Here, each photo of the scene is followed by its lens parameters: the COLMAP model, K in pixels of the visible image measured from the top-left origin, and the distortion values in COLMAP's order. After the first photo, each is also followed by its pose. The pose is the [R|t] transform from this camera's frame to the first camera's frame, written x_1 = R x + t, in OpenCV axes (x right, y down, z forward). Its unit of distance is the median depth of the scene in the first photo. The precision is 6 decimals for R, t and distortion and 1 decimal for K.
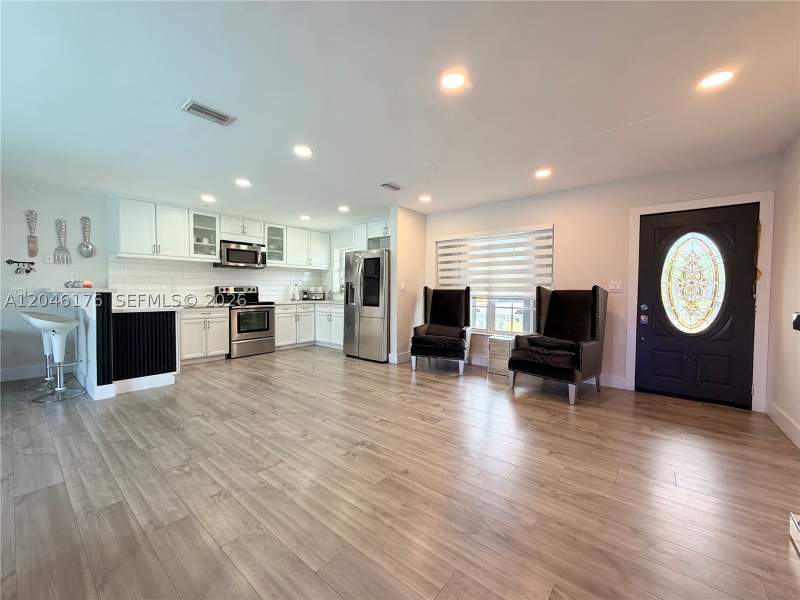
lens RADIAL K [[317.6, 0, 400.0], [0, 317.6, 300.0], [0, 0, 1]] dist [-0.002952, -0.000238]
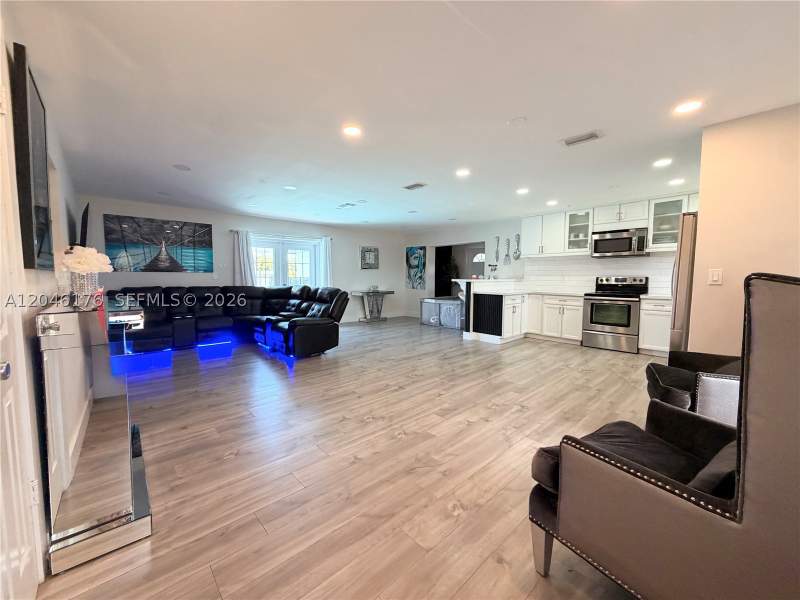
lens RADIAL K [[323.5, 0, 400.0], [0, 323.5, 300.0], [0, 0, 1]] dist [0.001156, 0.000015]
pose [[-0.141705, 0.066694, -0.987660, 0.576745], [-0.031719, 0.996910, 0.071869, -0.023671], [0.989401, 0.041512, -0.139152, 0.521623]]
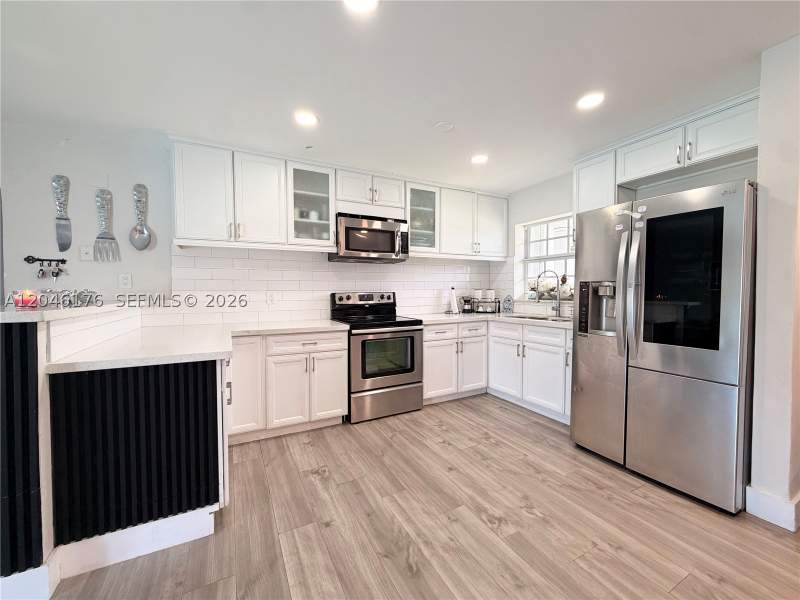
lens RADIAL K [[317.6, 0, 400.0], [0, 317.6, 300.0], [0, 0, 1]] dist [-0.002952, -0.000238]
pose [[0.920263, 0.002247, -0.391295, -0.227759], [-0.002341, 0.999997, 0.000237, -0.030356], [0.391294, 0.000698, 0.920265, 0.502345]]
